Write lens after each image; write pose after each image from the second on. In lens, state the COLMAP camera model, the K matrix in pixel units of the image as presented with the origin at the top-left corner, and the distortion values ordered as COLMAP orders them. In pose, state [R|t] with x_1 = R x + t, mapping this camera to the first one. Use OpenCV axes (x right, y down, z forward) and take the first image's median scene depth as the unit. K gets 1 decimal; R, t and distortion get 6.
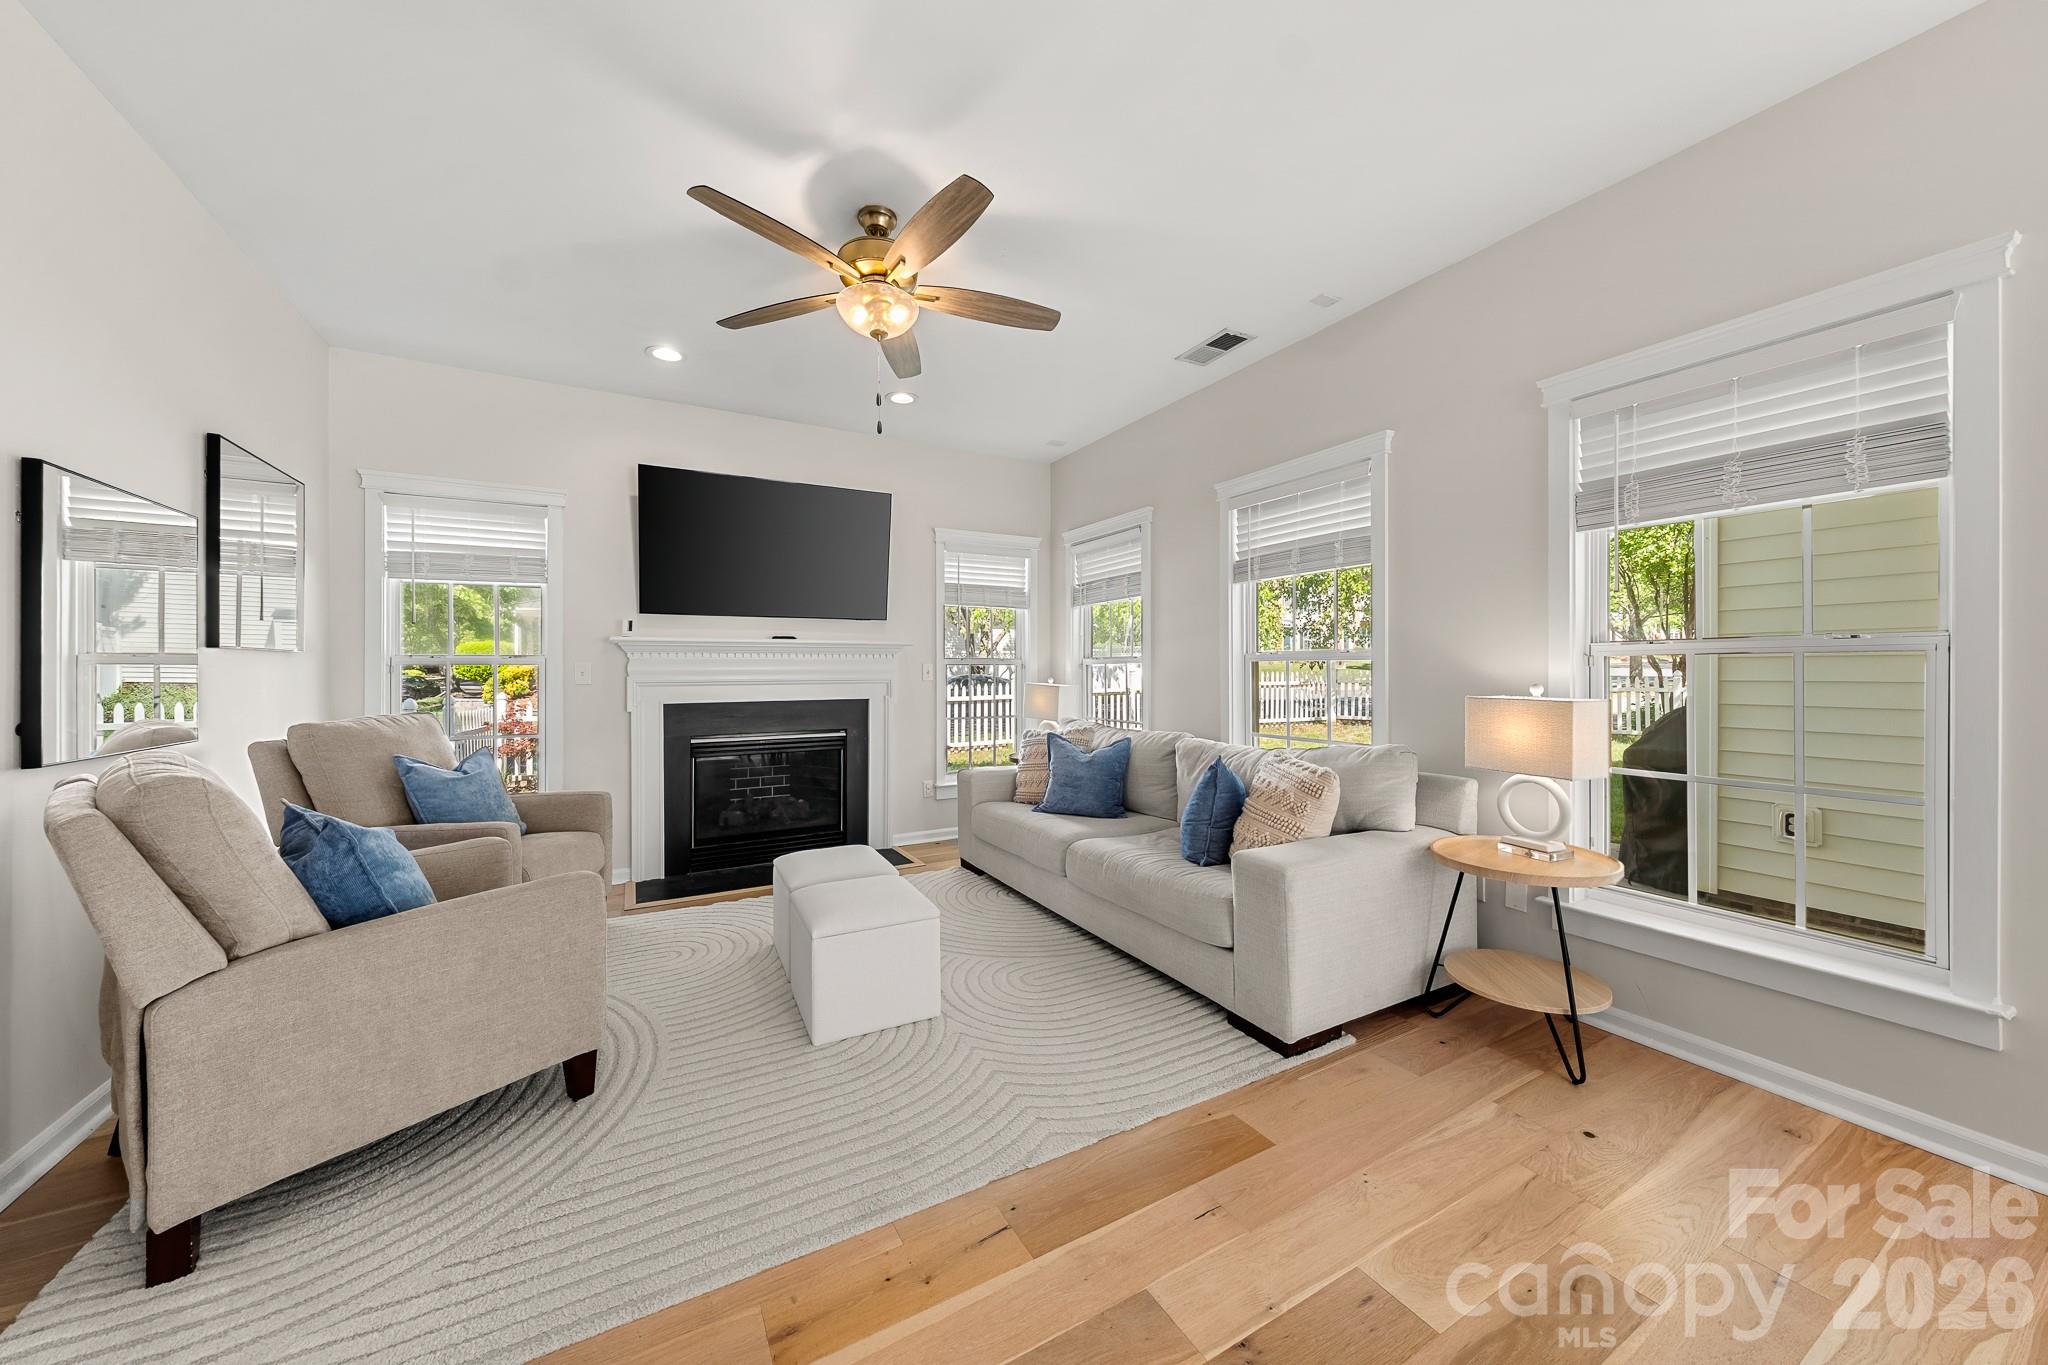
lens RADIAL K [[703.3, 0, 1023.1], [0, 703.3, 672.8], [0, 0, 1]] dist [0.002258, -0.000004]
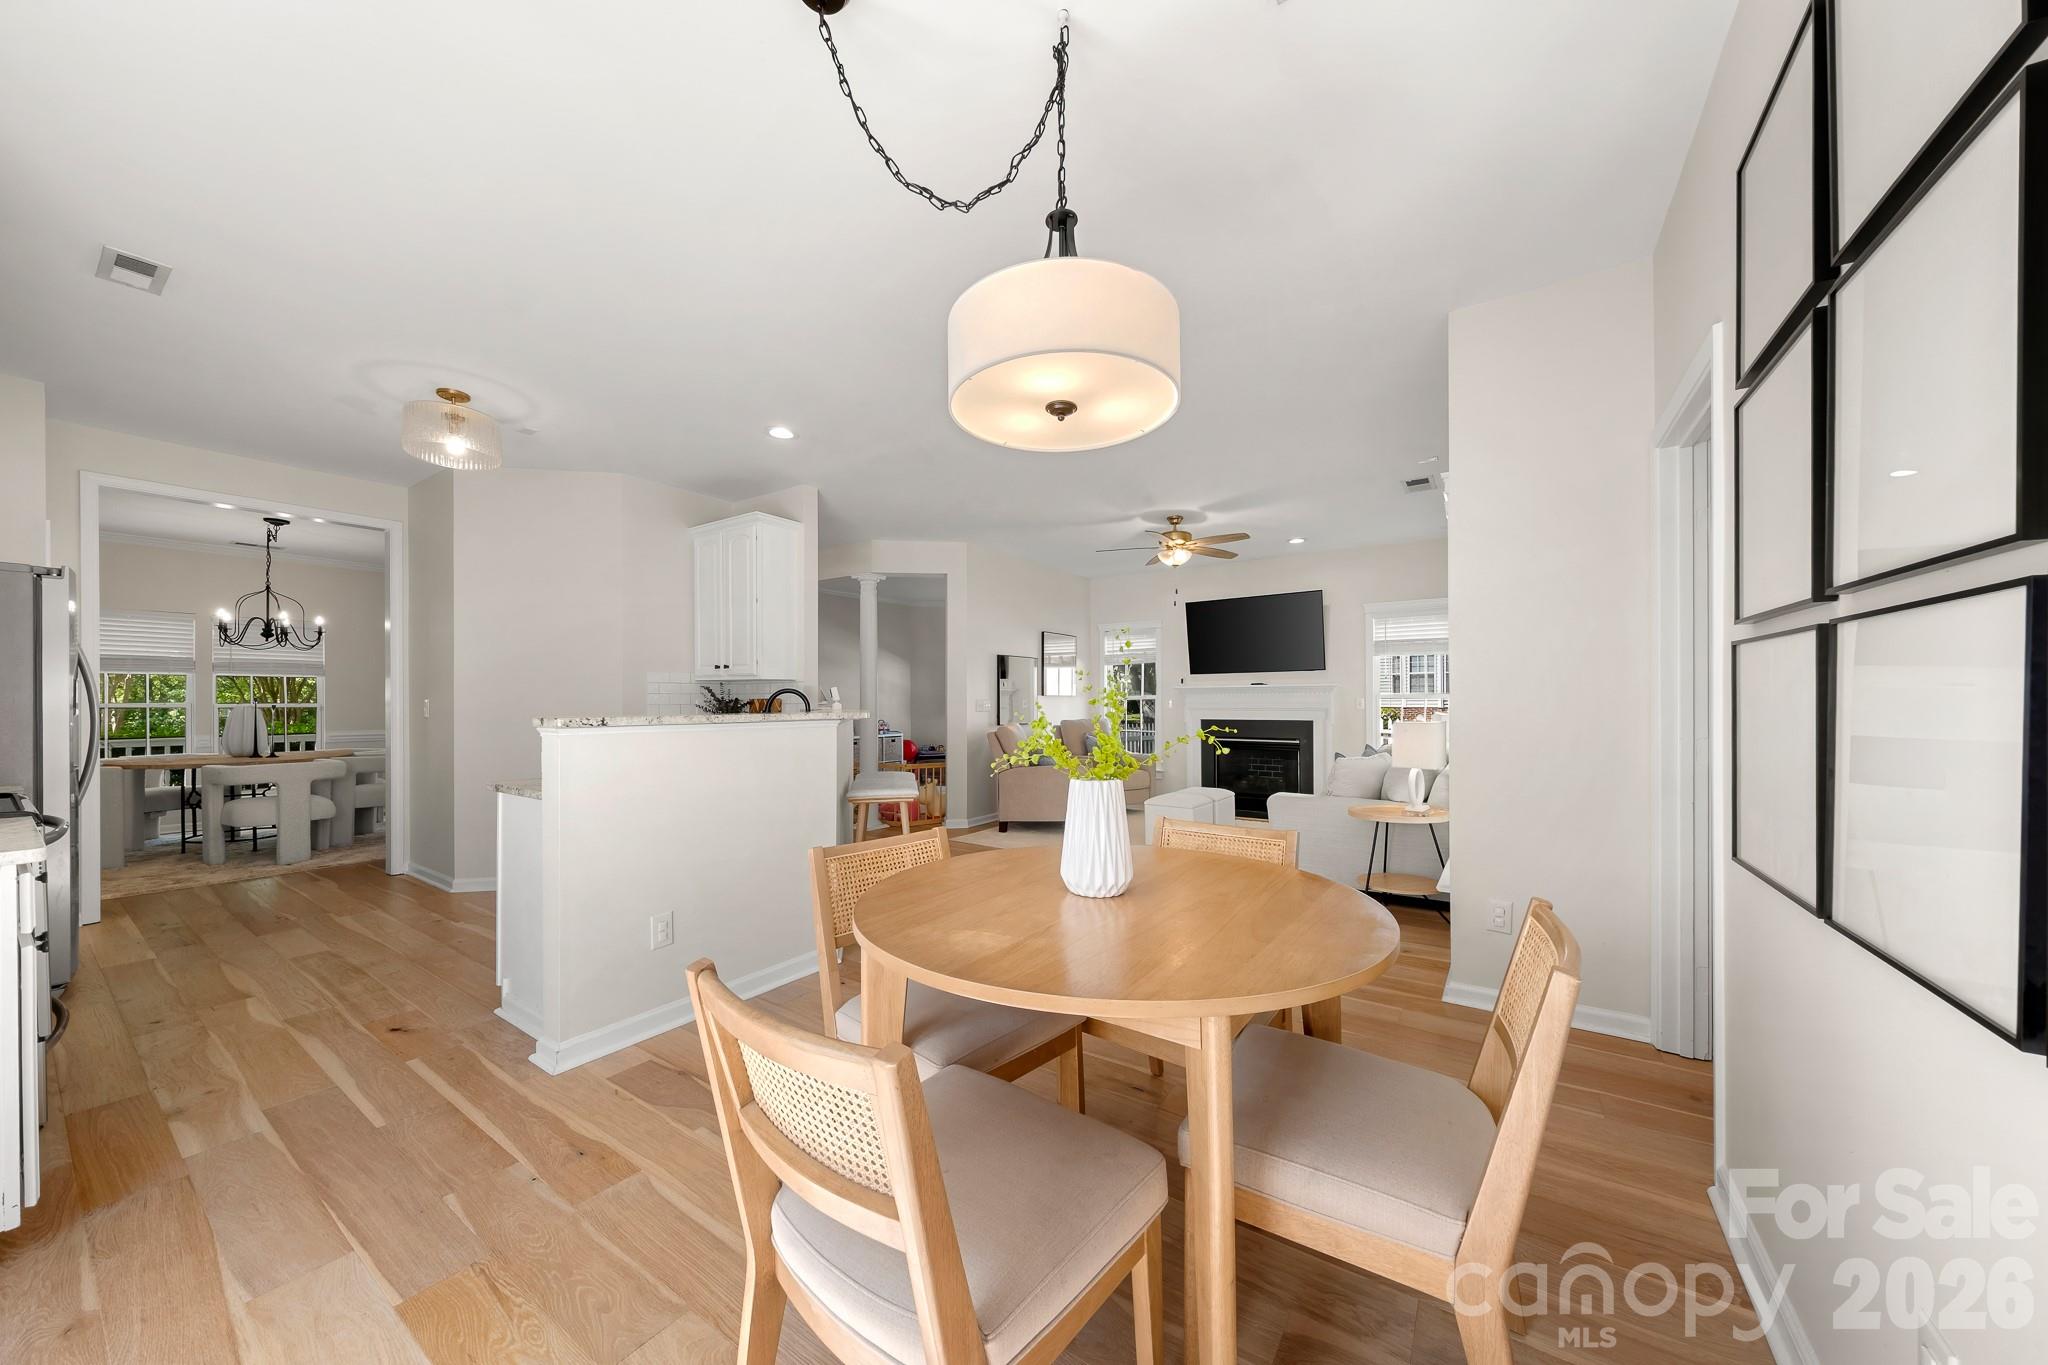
lens RADIAL K [[703.3, 0, 1018.2], [0, 703.3, 693.0], [0, 0, 1]] dist [0.002258, -0.000004]
pose [[0.451686, 0.000594, -0.892177, 0.921083], [-0.000398, 1.000000, 0.000464, -0.026083], [0.892177, 0.000146, 0.451686, -0.316899]]
